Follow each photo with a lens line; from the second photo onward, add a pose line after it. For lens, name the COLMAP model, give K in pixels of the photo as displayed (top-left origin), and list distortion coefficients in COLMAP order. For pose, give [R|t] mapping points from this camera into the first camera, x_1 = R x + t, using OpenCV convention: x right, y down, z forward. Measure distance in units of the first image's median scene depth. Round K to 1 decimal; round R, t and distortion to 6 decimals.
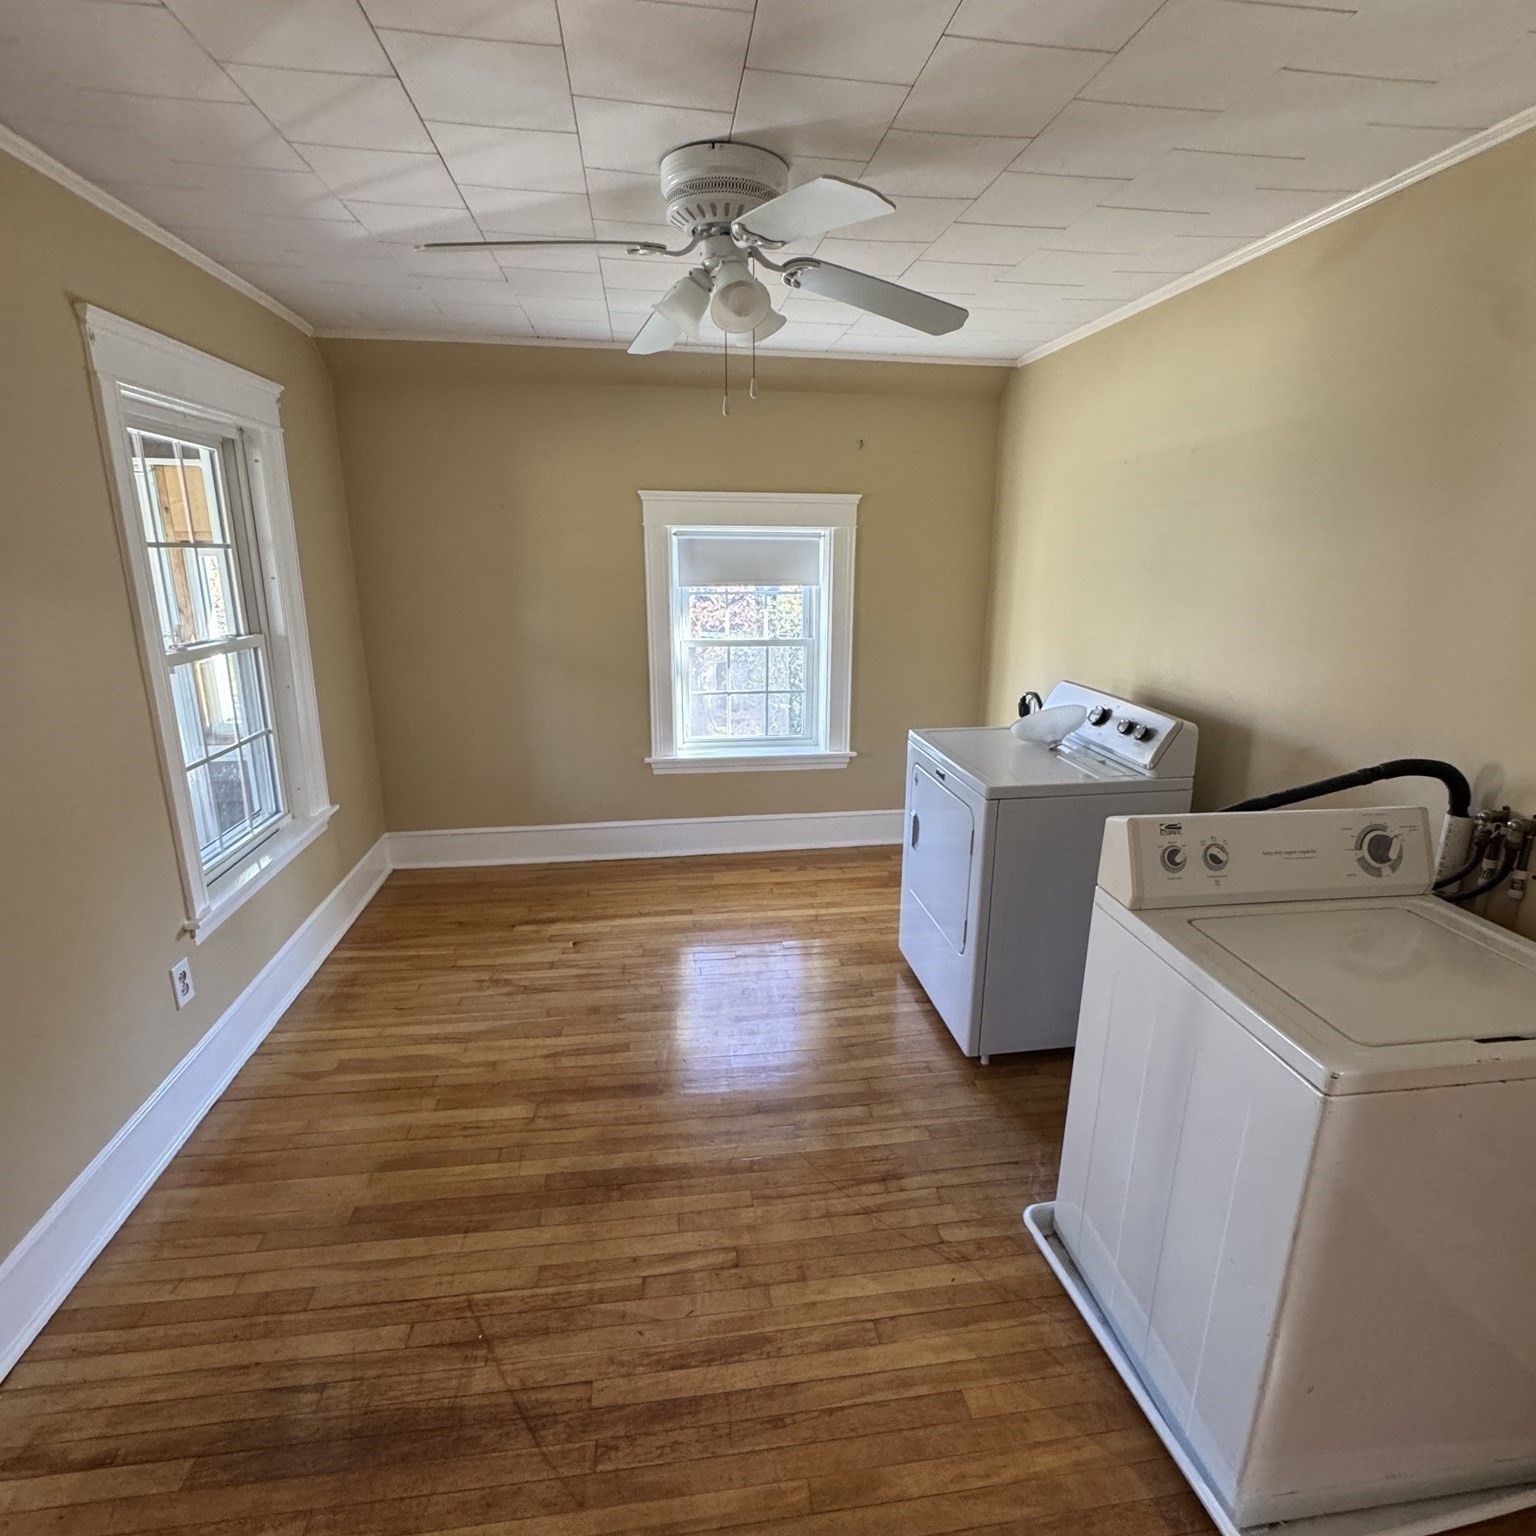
lens RADIAL K [[818.3, 0, 772.5], [0, 818.3, 771.3], [0, 0, 1]] dist [-0.001271, -0.000172]
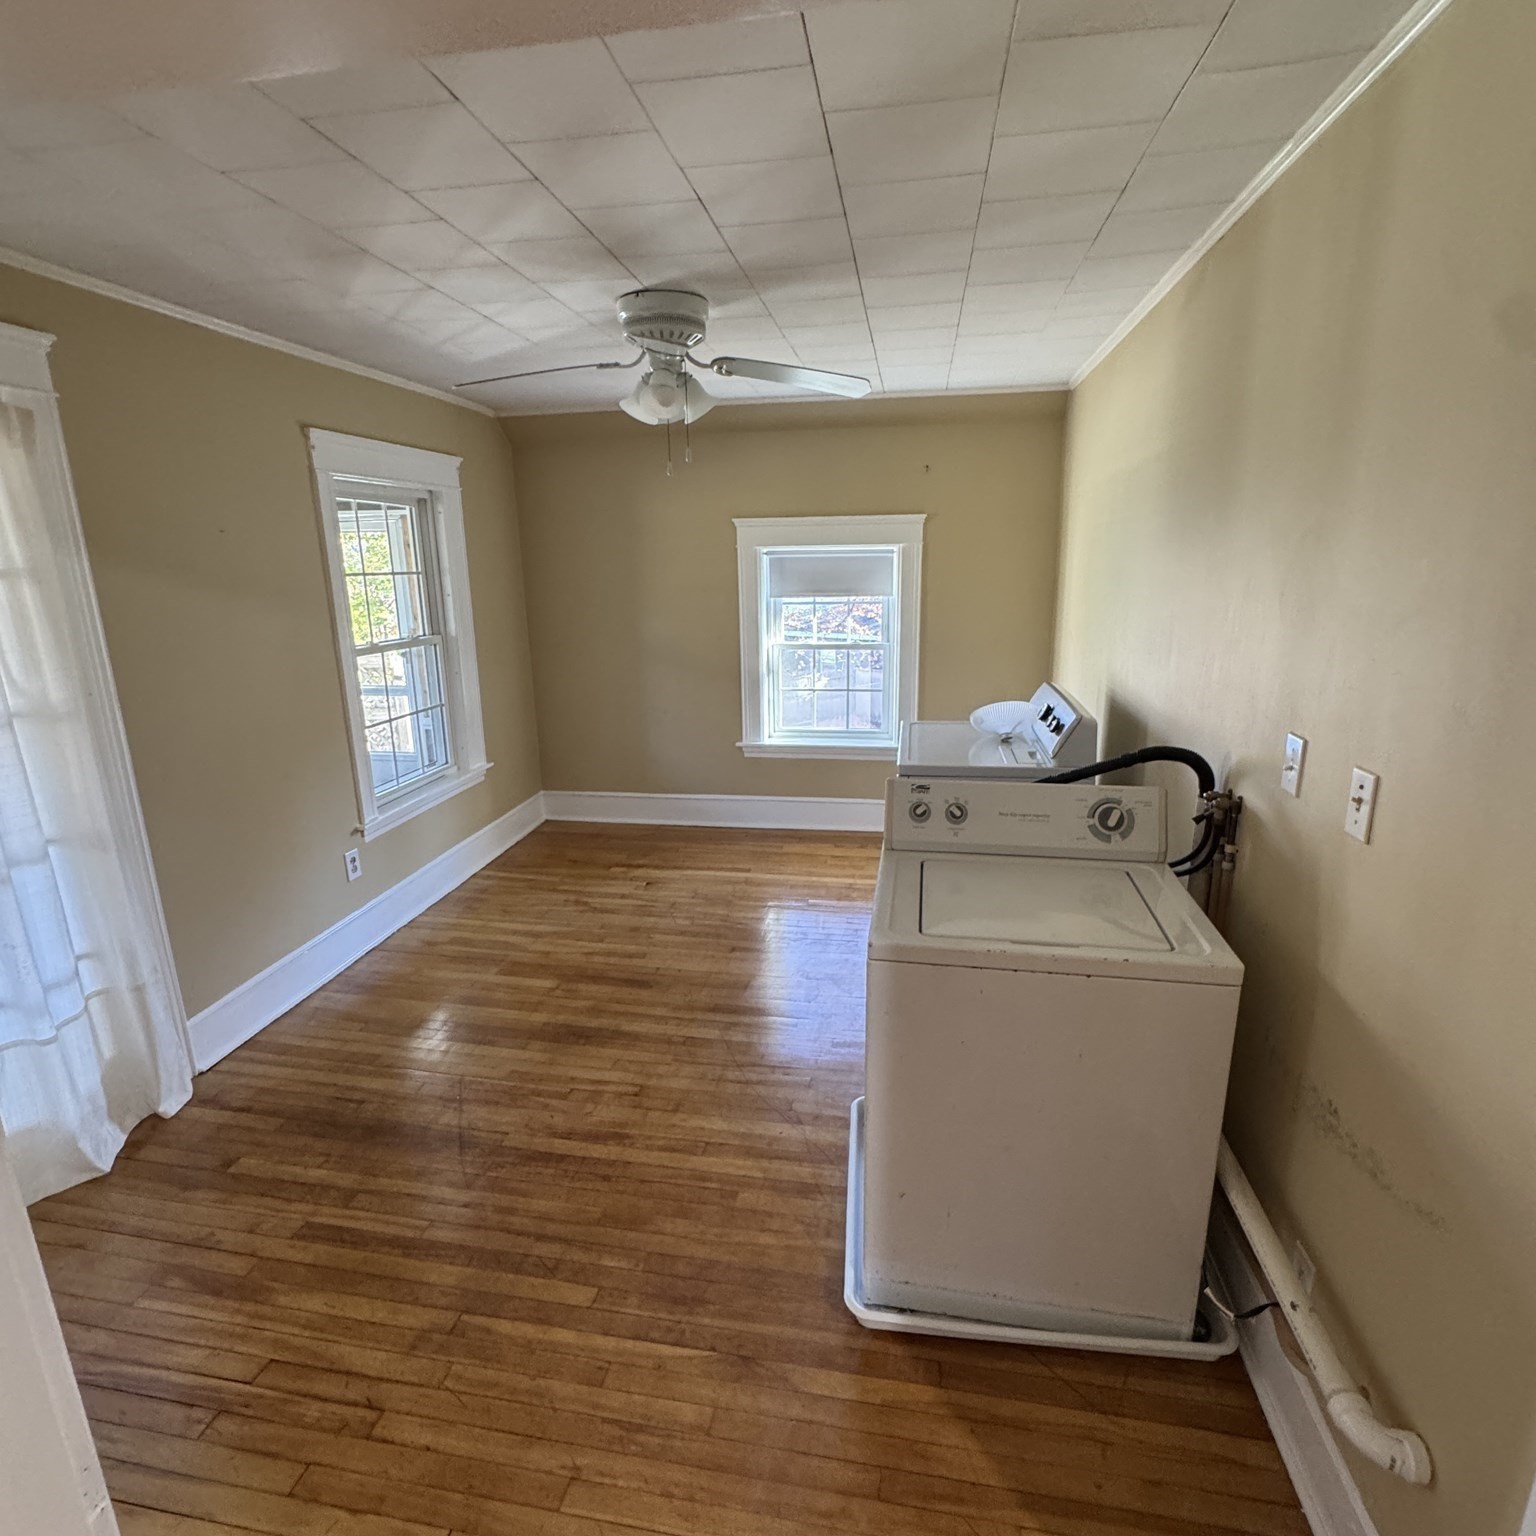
lens RADIAL K [[818.3, 0, 773.9], [0, 818.3, 772.7], [0, 0, 1]] dist [-0.001271, -0.000172]
pose [[0.950548, 0.057197, -0.305266, 0.390031], [-0.059487, 0.998227, 0.001805, 0.033604], [0.304828, 0.016444, 0.952265, -0.169644]]
